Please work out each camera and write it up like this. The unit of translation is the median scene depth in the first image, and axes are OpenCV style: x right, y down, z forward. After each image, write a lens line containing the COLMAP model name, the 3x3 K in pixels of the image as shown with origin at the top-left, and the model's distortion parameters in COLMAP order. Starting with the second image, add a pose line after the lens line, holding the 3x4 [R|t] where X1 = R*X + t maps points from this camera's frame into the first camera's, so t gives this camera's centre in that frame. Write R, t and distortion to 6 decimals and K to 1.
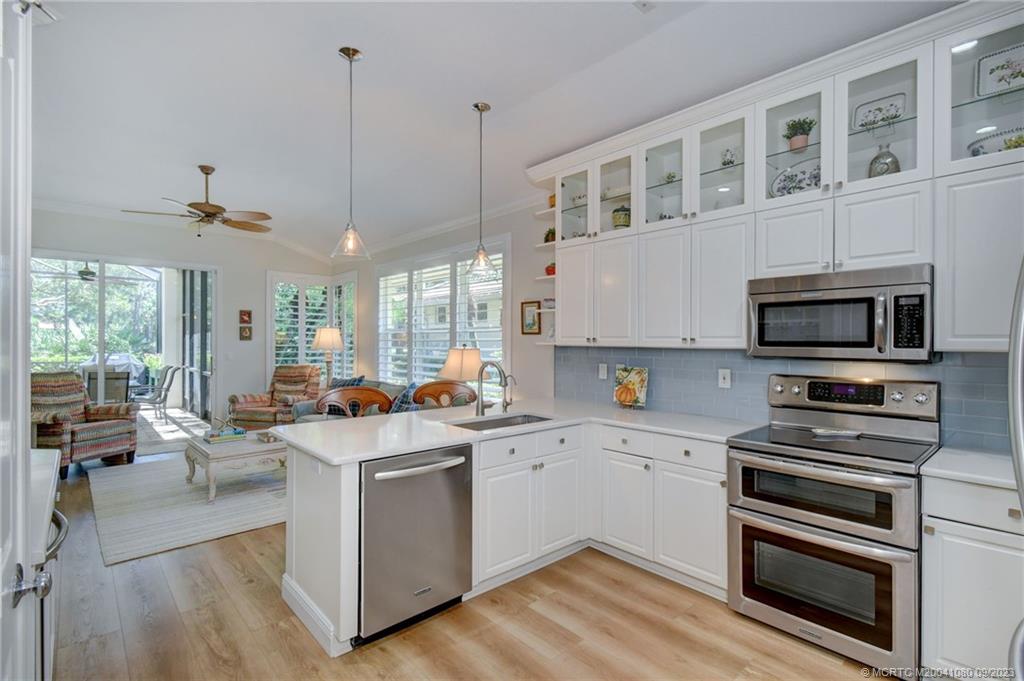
lens RADIAL K [[487.5, 0, 493.2], [0, 487.5, 339.6], [0, 0, 1]] dist [-0.000321, -0.000345]
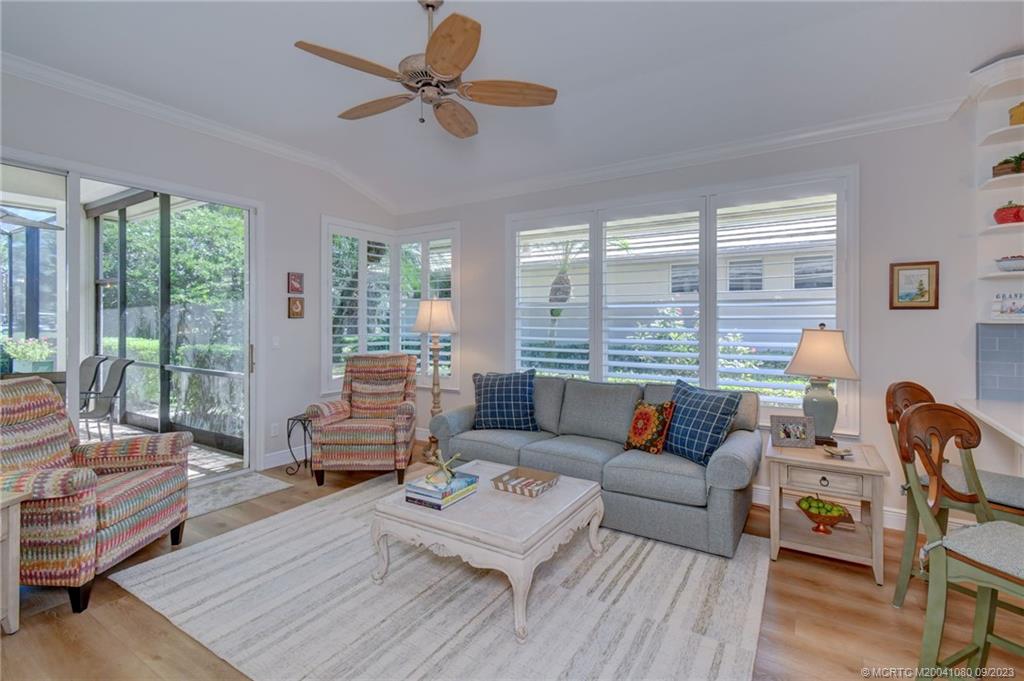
lens RADIAL K [[478.6, 0, 488.0], [0, 478.6, 320.1], [0, 0, 1]] dist [0.002035, 0.000165]
pose [[0.962405, 0.000673, 0.271618, -0.451554], [-0.000936, 0.999999, 0.000840, 0.003312], [-0.271617, -0.001063, 0.962405, 0.321848]]
